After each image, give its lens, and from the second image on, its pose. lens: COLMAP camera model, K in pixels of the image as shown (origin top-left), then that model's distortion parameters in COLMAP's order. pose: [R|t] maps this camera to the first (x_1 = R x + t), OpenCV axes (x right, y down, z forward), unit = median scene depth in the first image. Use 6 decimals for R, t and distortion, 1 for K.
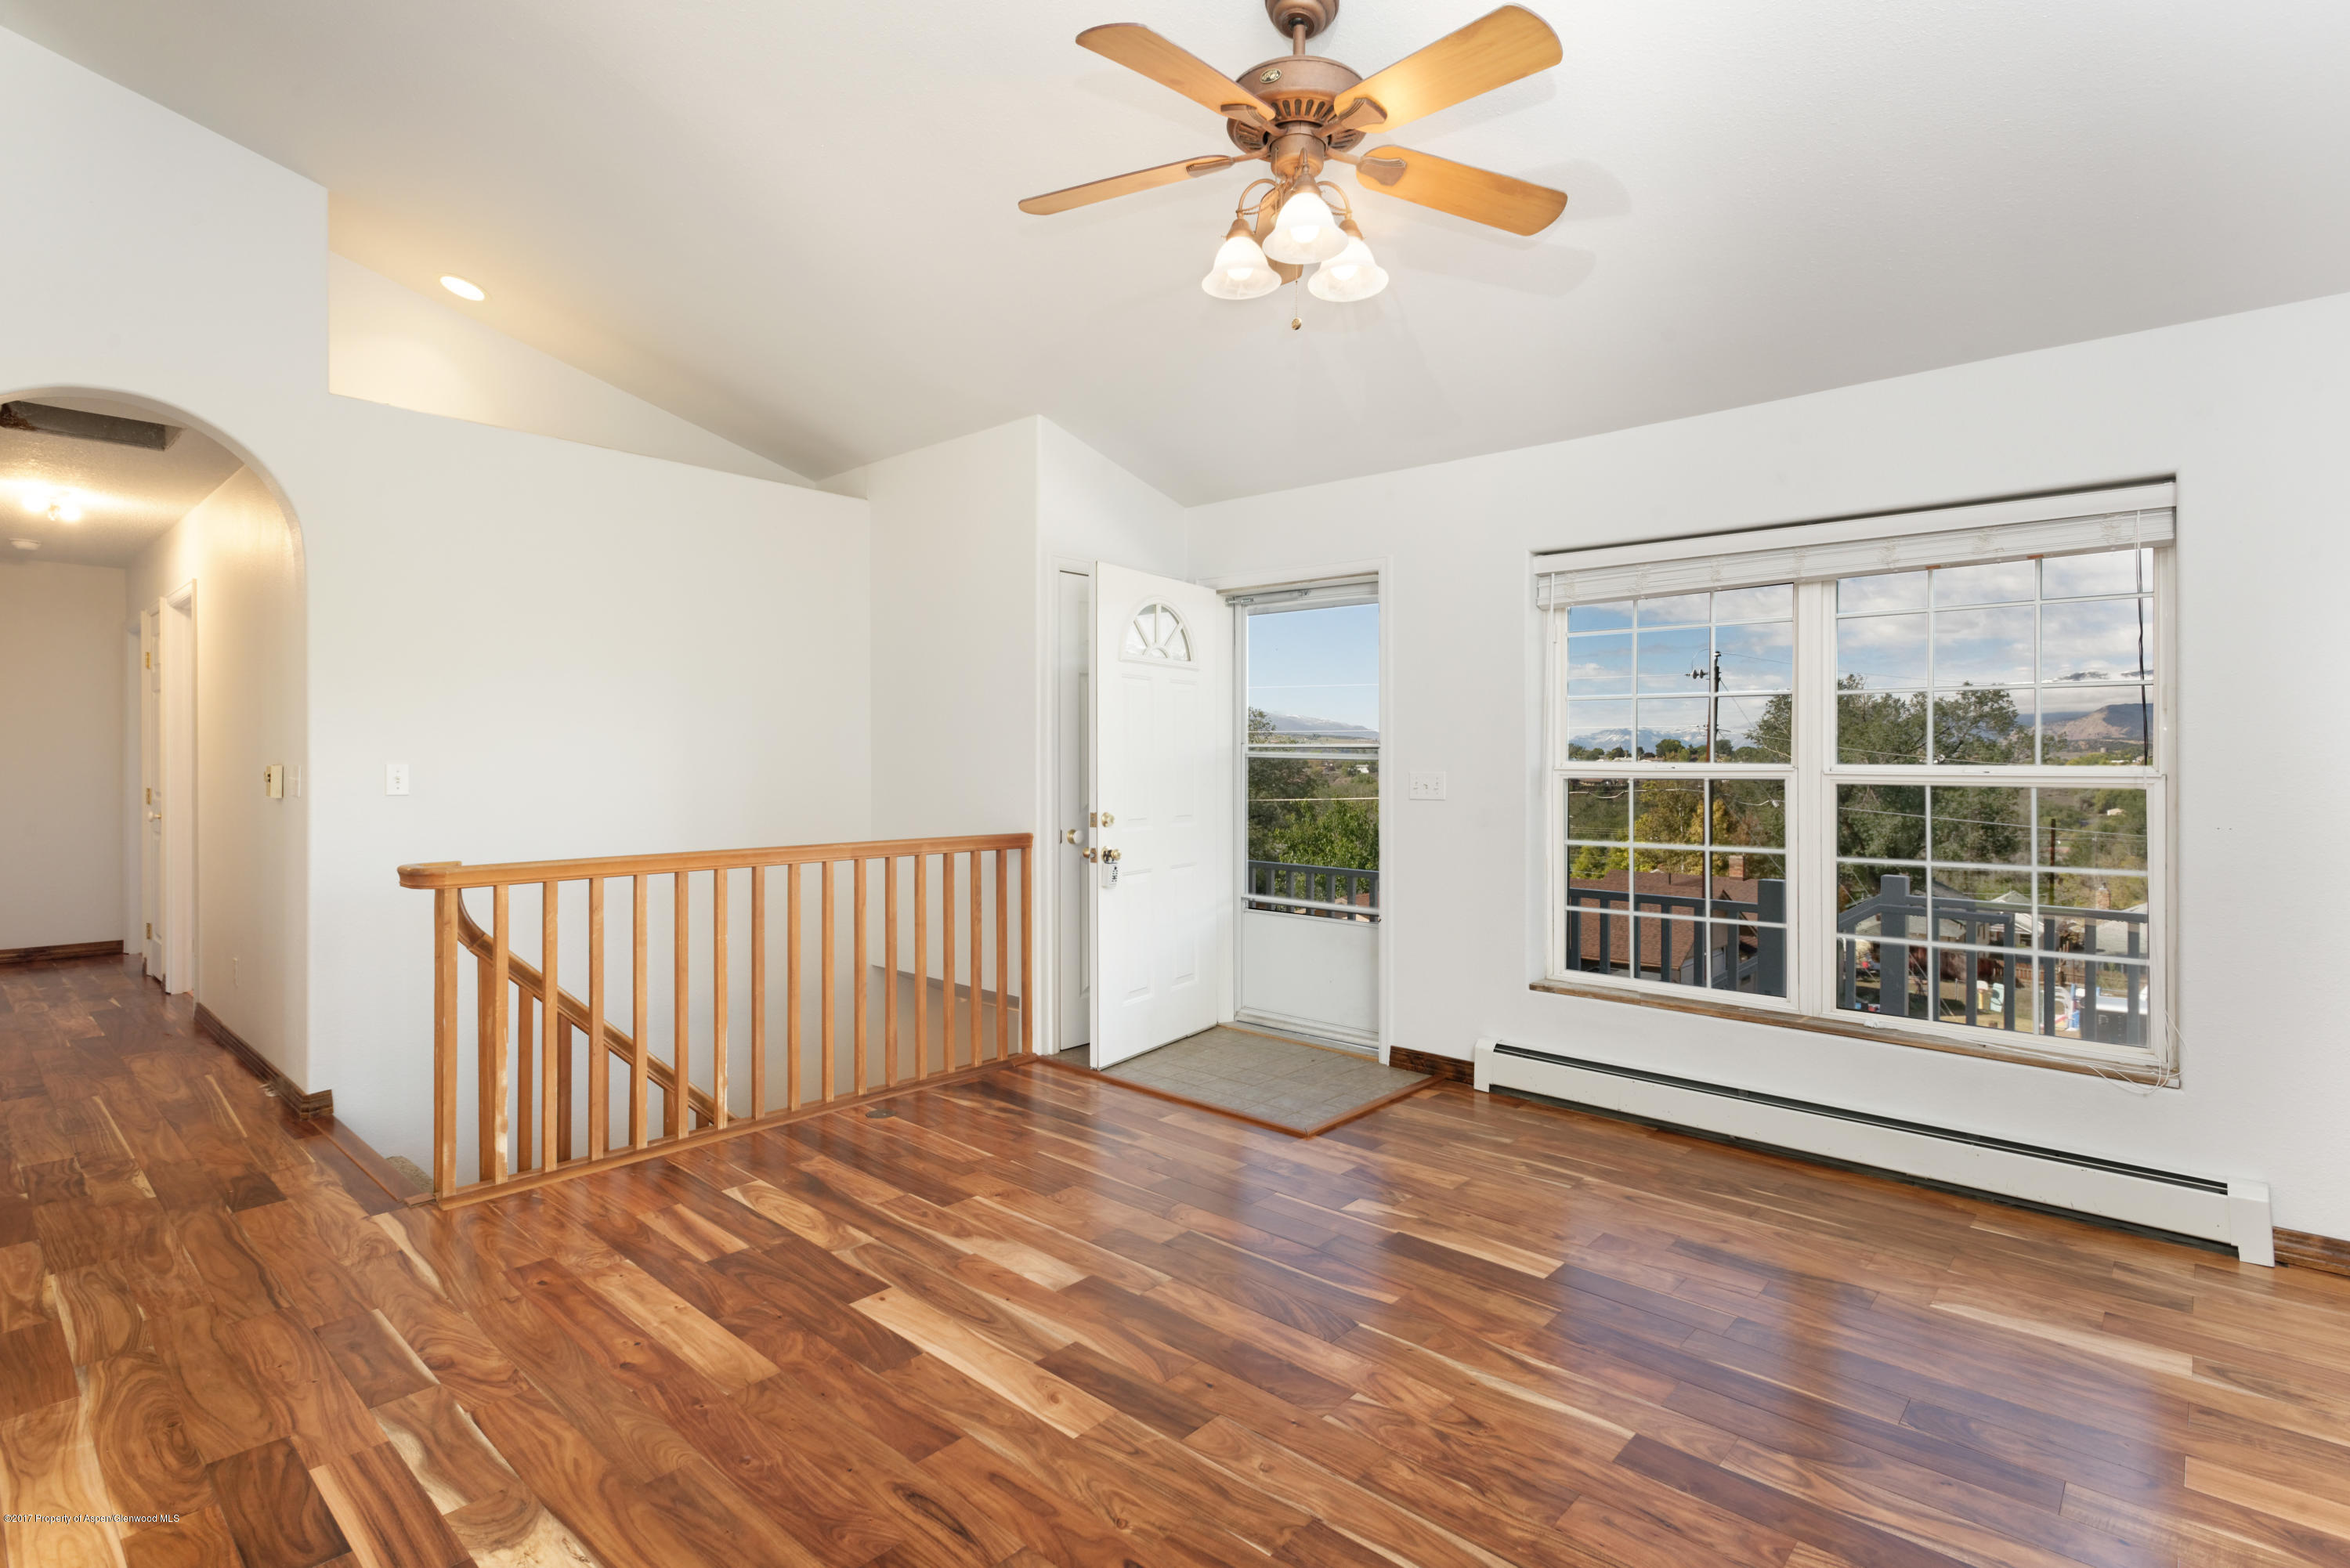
lens RADIAL K [[1155.0, 0, 1176.5], [0, 1155.0, 743.5], [0, 0, 1]] dist [-0.011026, 0.000508]
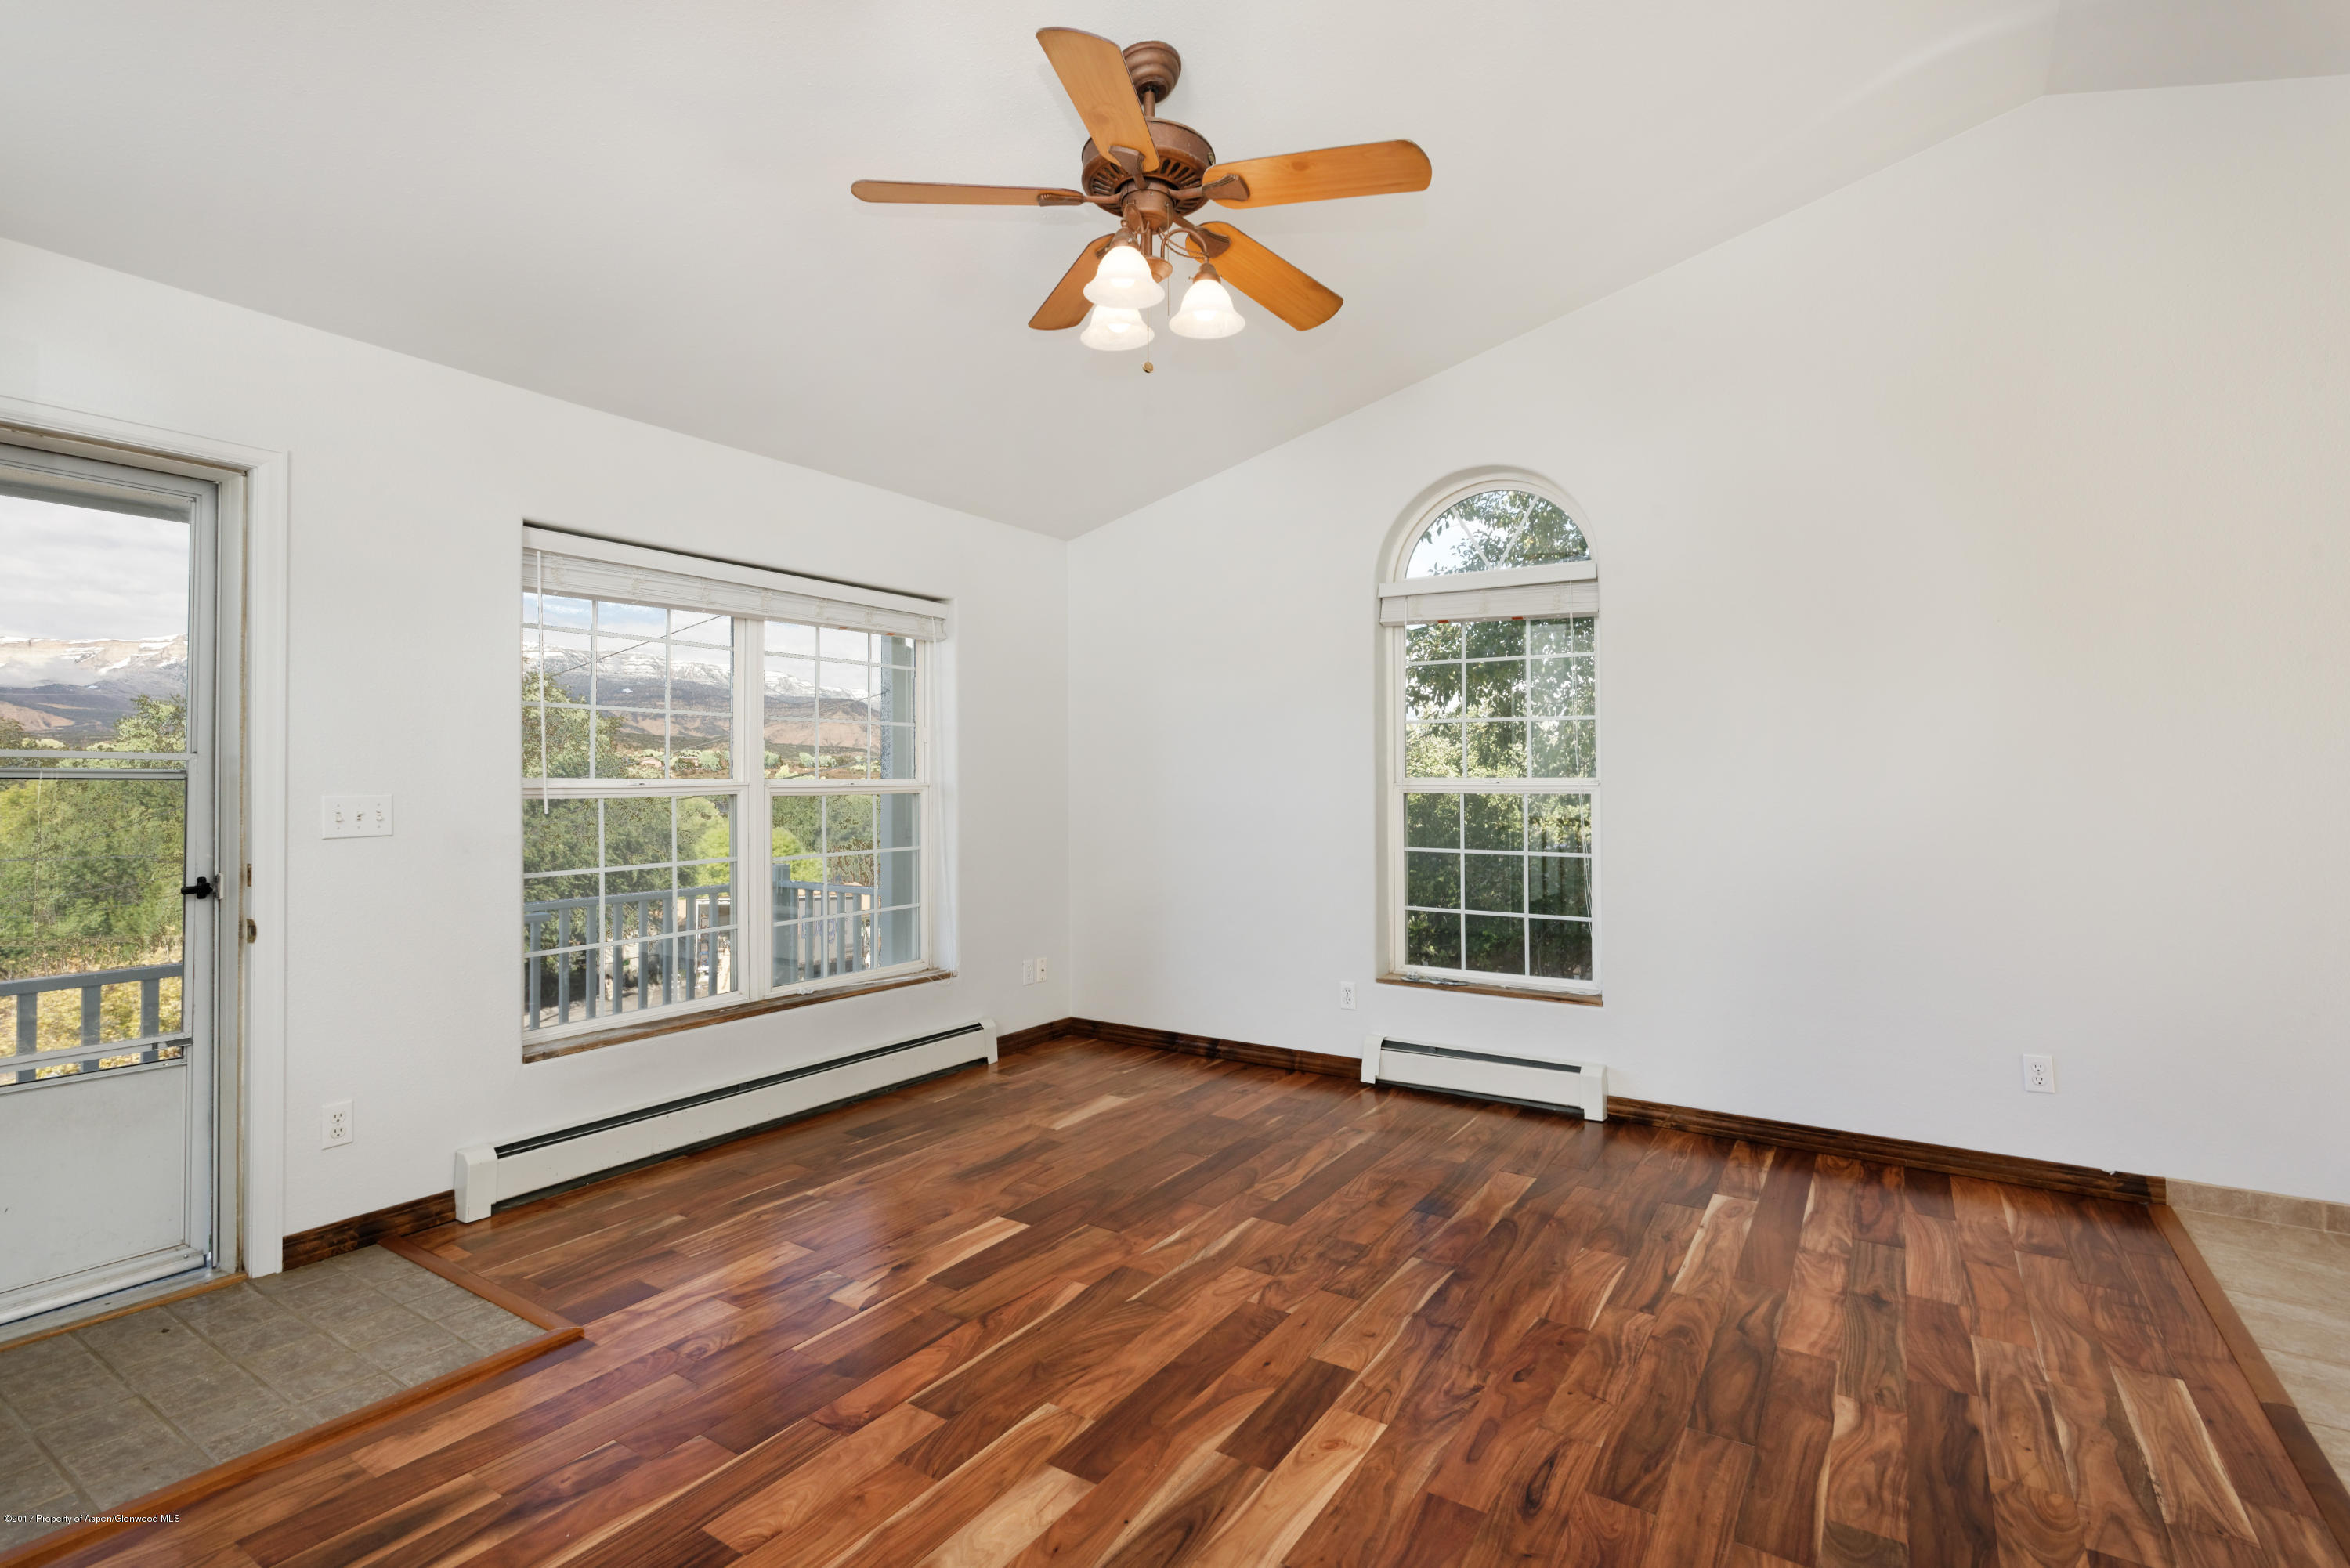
lens RADIAL K [[1114.7, 0, 1193.9], [0, 1114.7, 788.1], [0, 0, 1]] dist [-0.004842, -0.000386]
pose [[-0.169362, -0.019907, 0.985353, -0.775918], [-0.012902, 0.999755, 0.017981, 0.002711], [-0.985469, -0.009668, -0.169577, 0.996874]]
